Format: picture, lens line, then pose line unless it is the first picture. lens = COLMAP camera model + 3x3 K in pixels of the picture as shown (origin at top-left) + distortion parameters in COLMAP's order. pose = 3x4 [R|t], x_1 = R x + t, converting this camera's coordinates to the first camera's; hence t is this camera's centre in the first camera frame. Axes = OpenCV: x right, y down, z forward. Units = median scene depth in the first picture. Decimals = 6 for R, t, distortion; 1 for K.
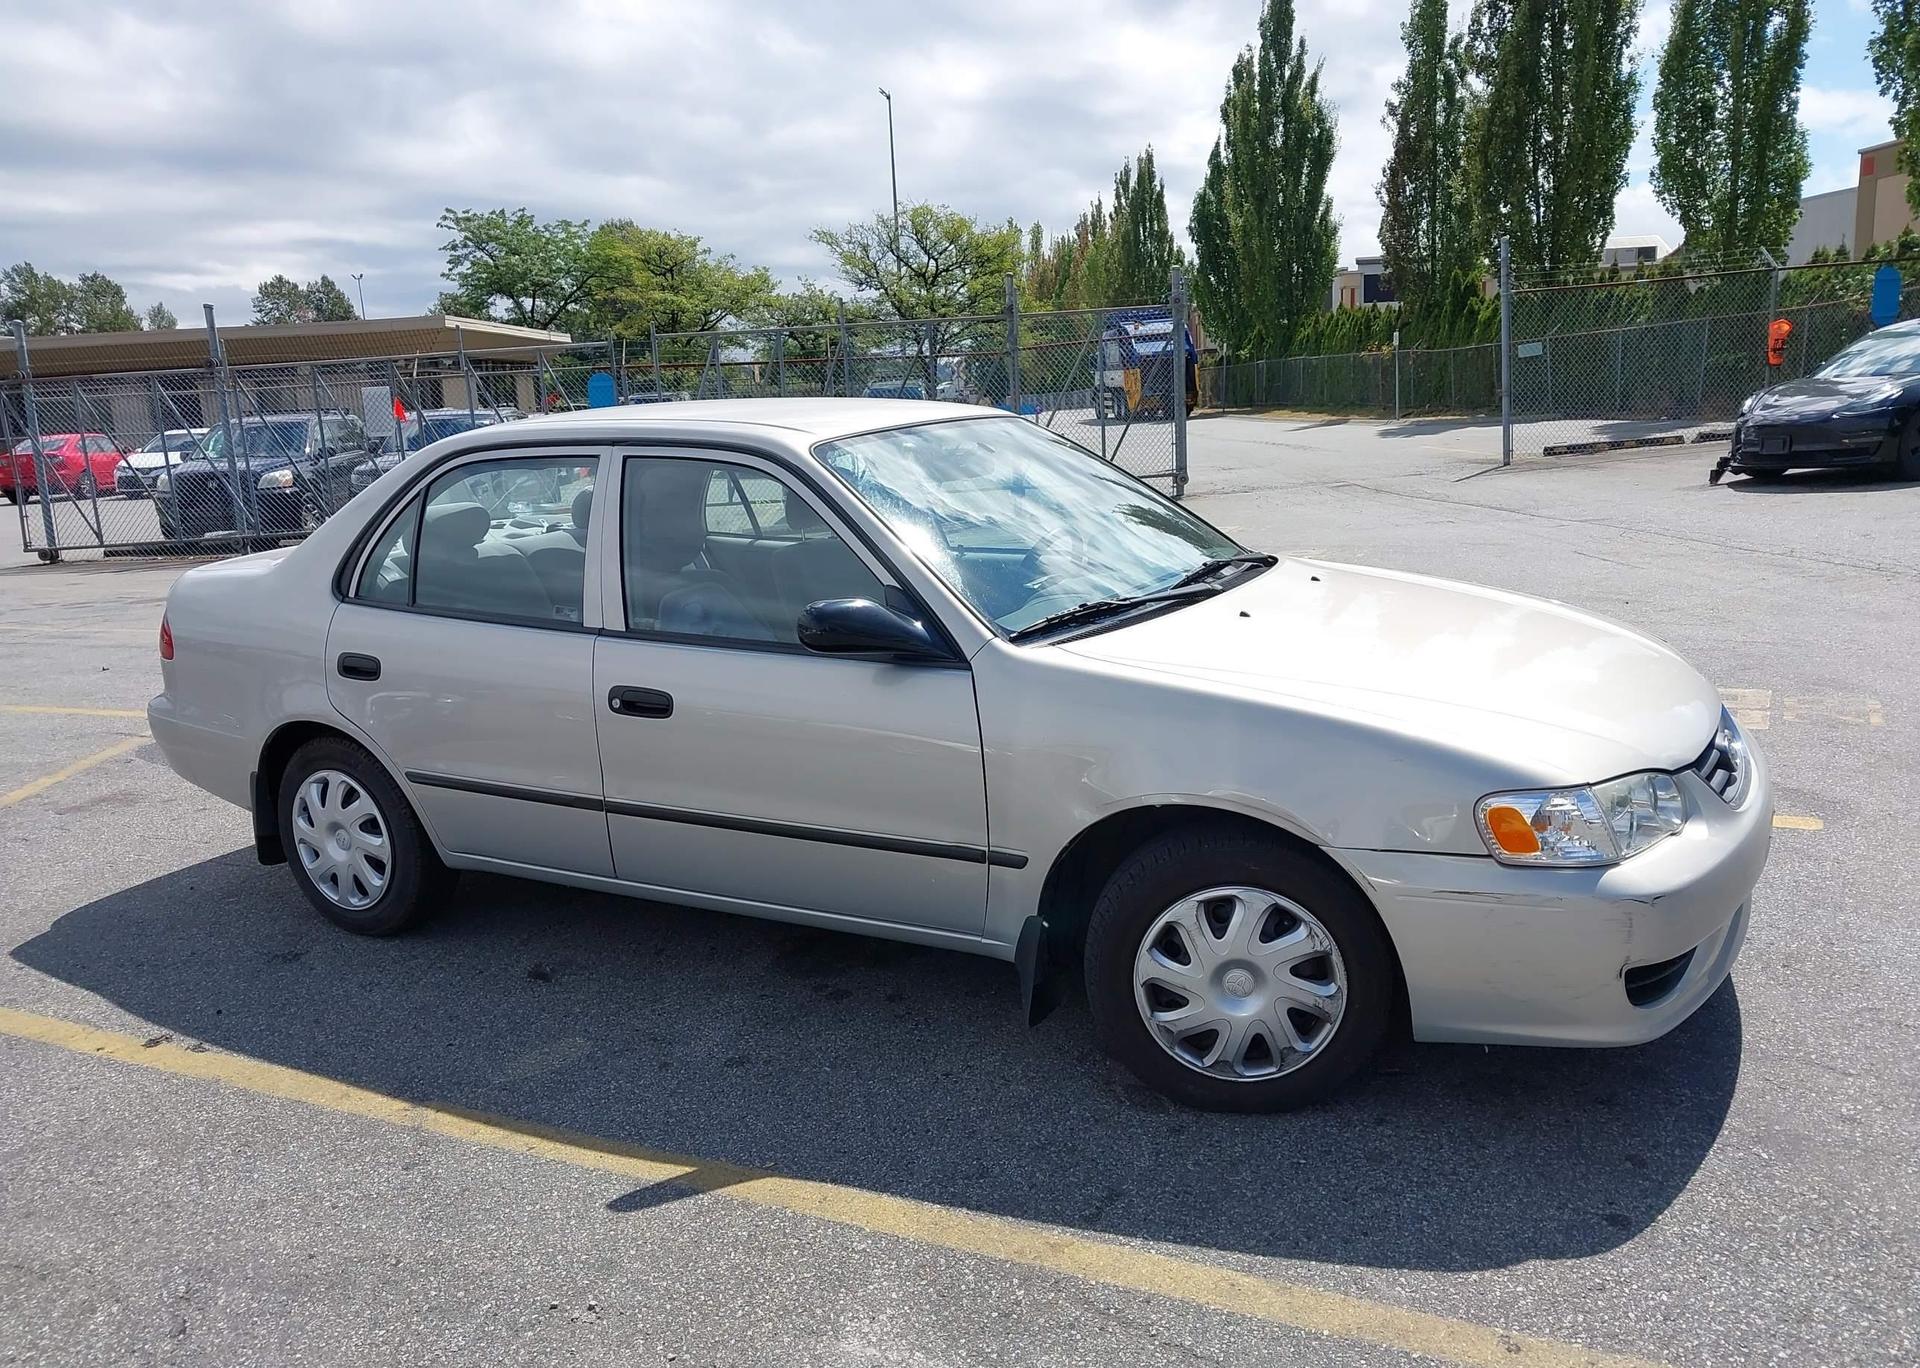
lens RADIAL K [[1515.8, 0, 960.0], [0, 1515.8, 684.0], [0, 0, 1]] dist [-0.001721, 0.000449]
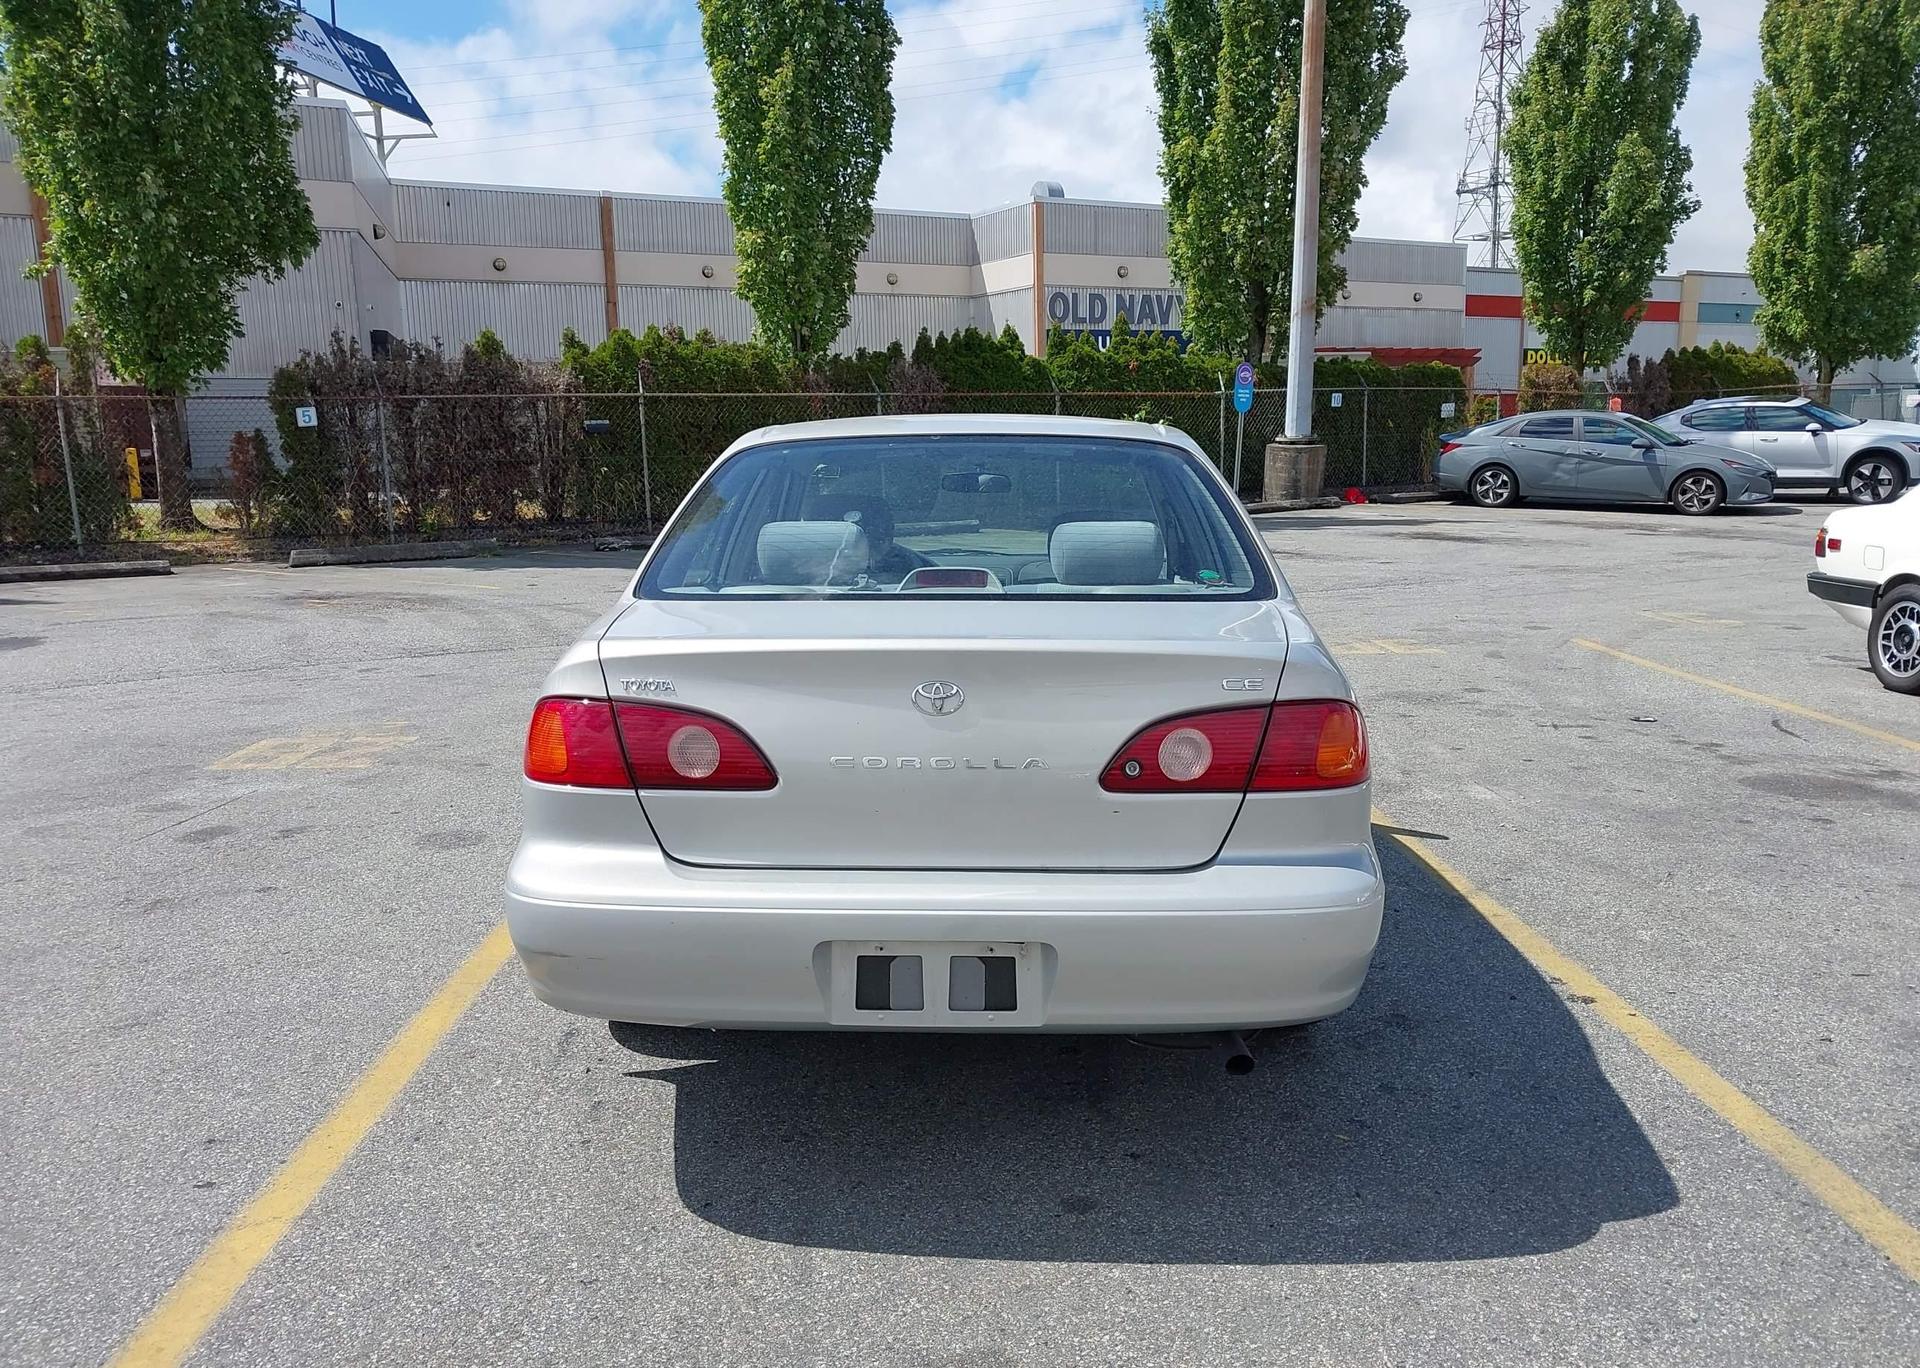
lens RADIAL K [[1509.8, 0, 949.8], [0, 1509.8, 678.5], [0, 0, 1]] dist [0.002479, -0.001133]
pose [[-0.454967, -0.073452, 0.887474, -0.227542], [0.212804, 0.958750, 0.188447, -0.046694], [-0.864708, 0.274595, -0.420569, 0.323497]]
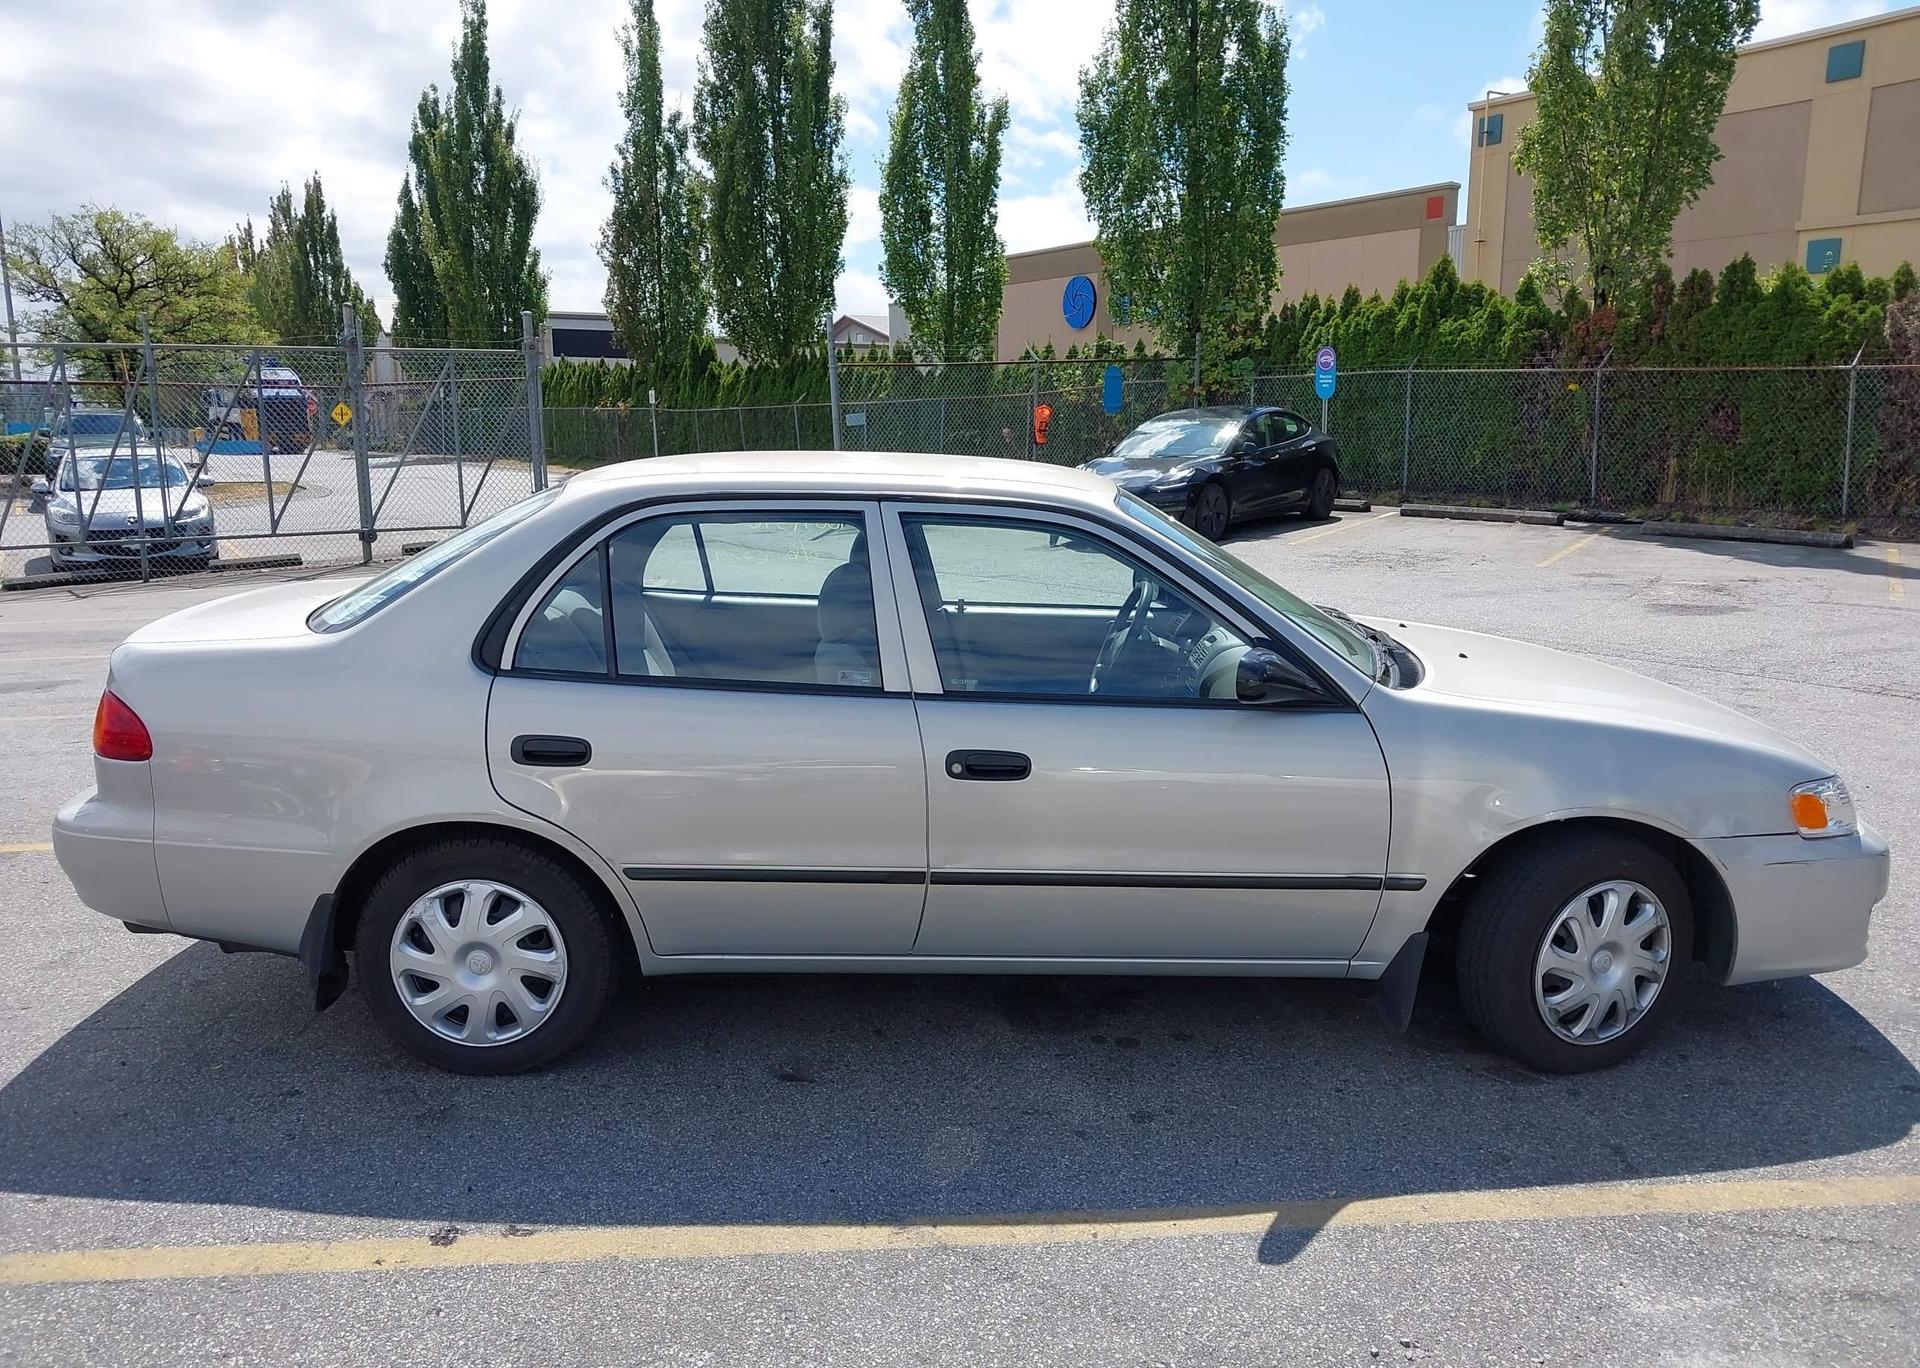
lens RADIAL K [[1500.4, 0, 965.0], [0, 1500.4, 716.2], [0, 0, 1]] dist [-0.005282, -0.003697]
pose [[0.858189, -0.047205, 0.511158, -0.127808], [0.052856, 0.998596, 0.003479, -0.004375], [-0.510605, 0.024032, 0.859480, 0.034495]]
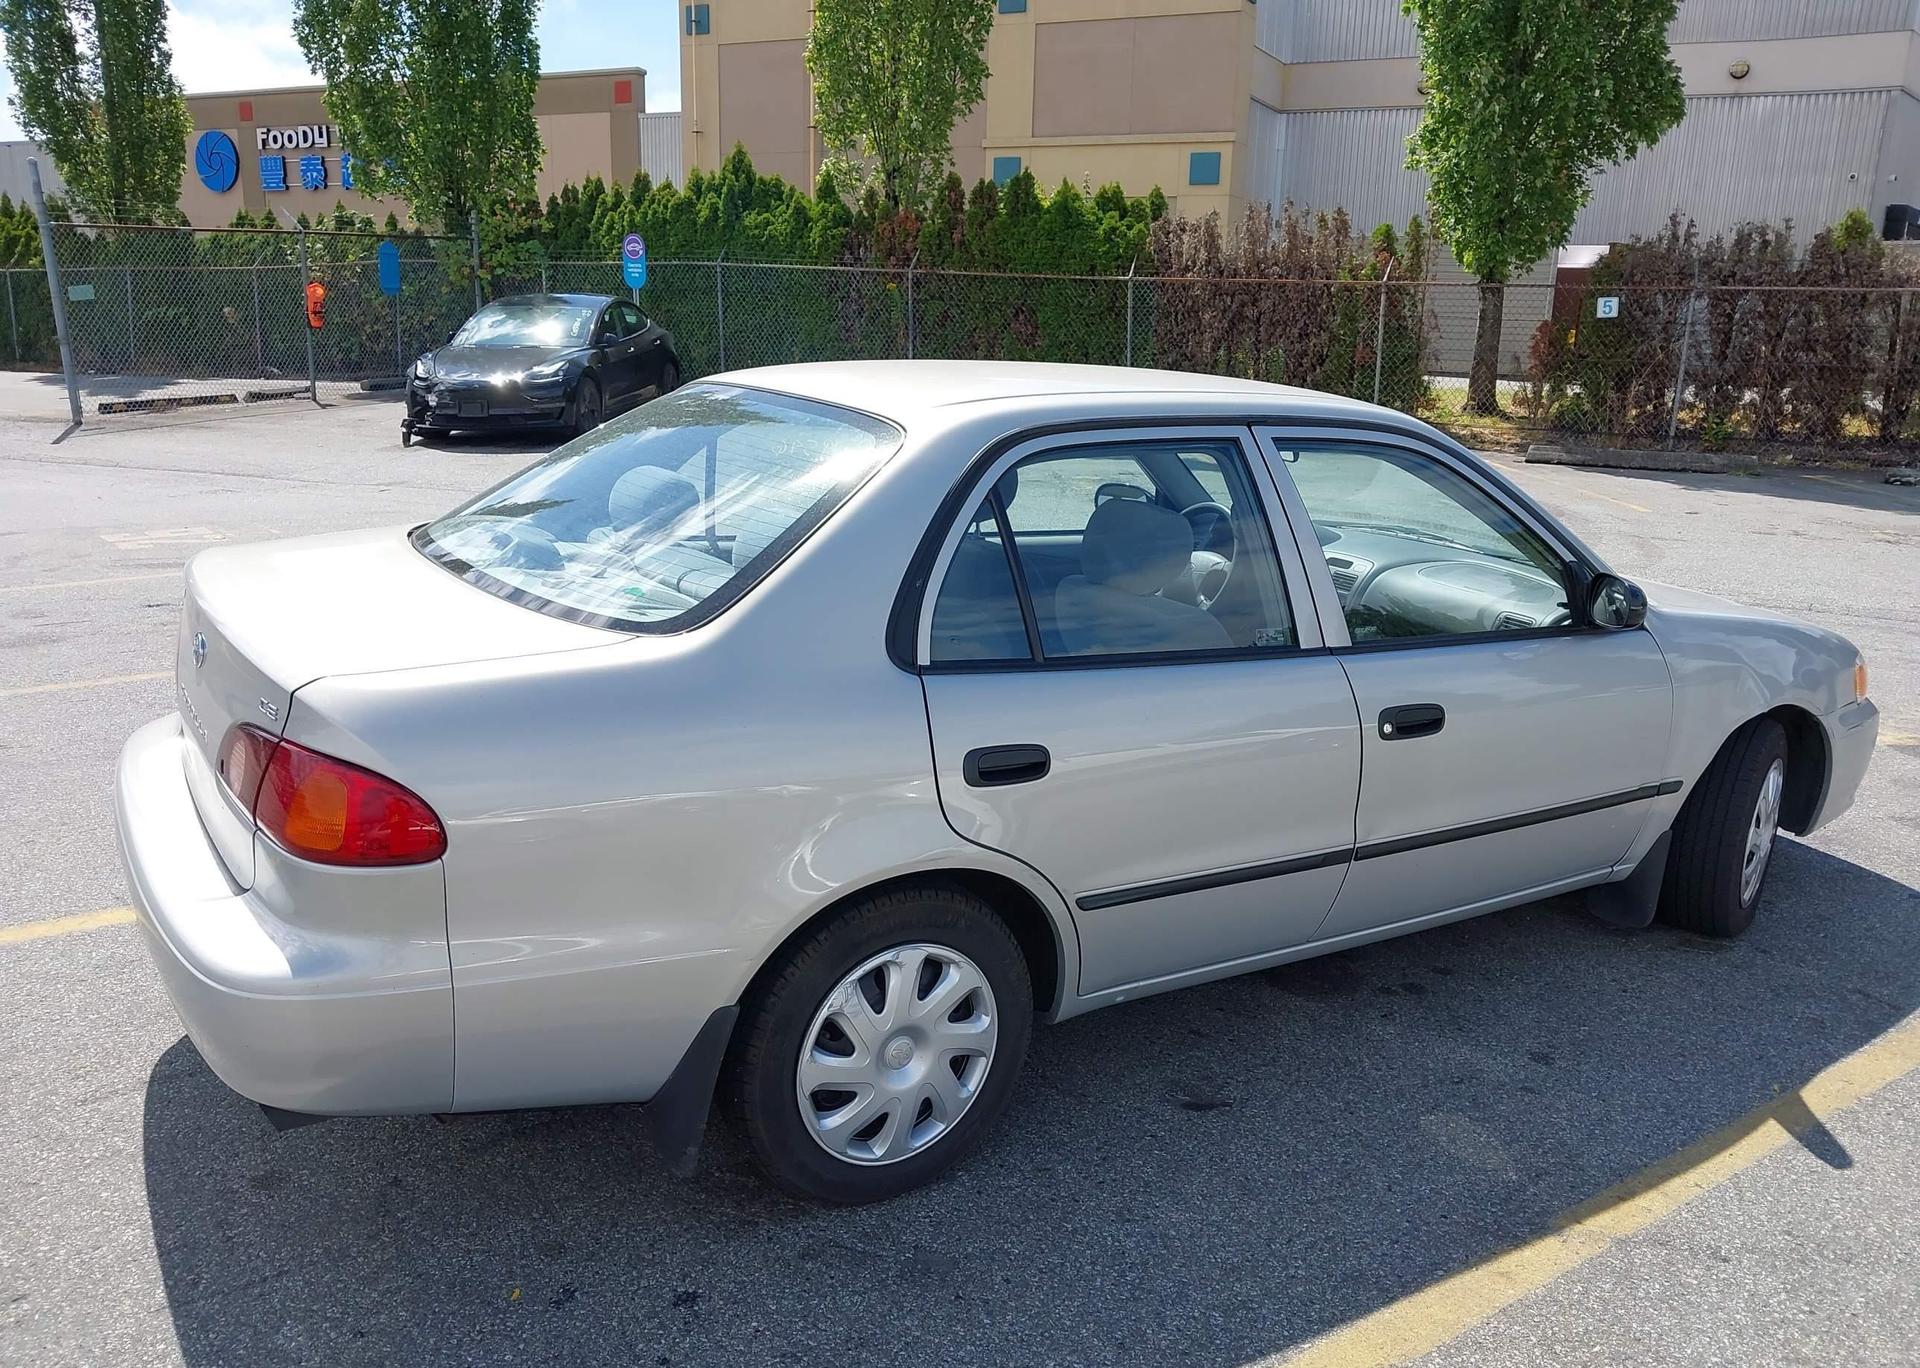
lens RADIAL K [[1513.9, 0, 963.2], [0, 1513.9, 694.3], [0, 0, 1]] dist [-0.005367, 0.008220]
pose [[0.470226, -0.147840, 0.870075, -0.197189], [0.116519, 0.987639, 0.104843, -0.022631], [-0.874820, 0.052081, 0.481640, 0.144840]]
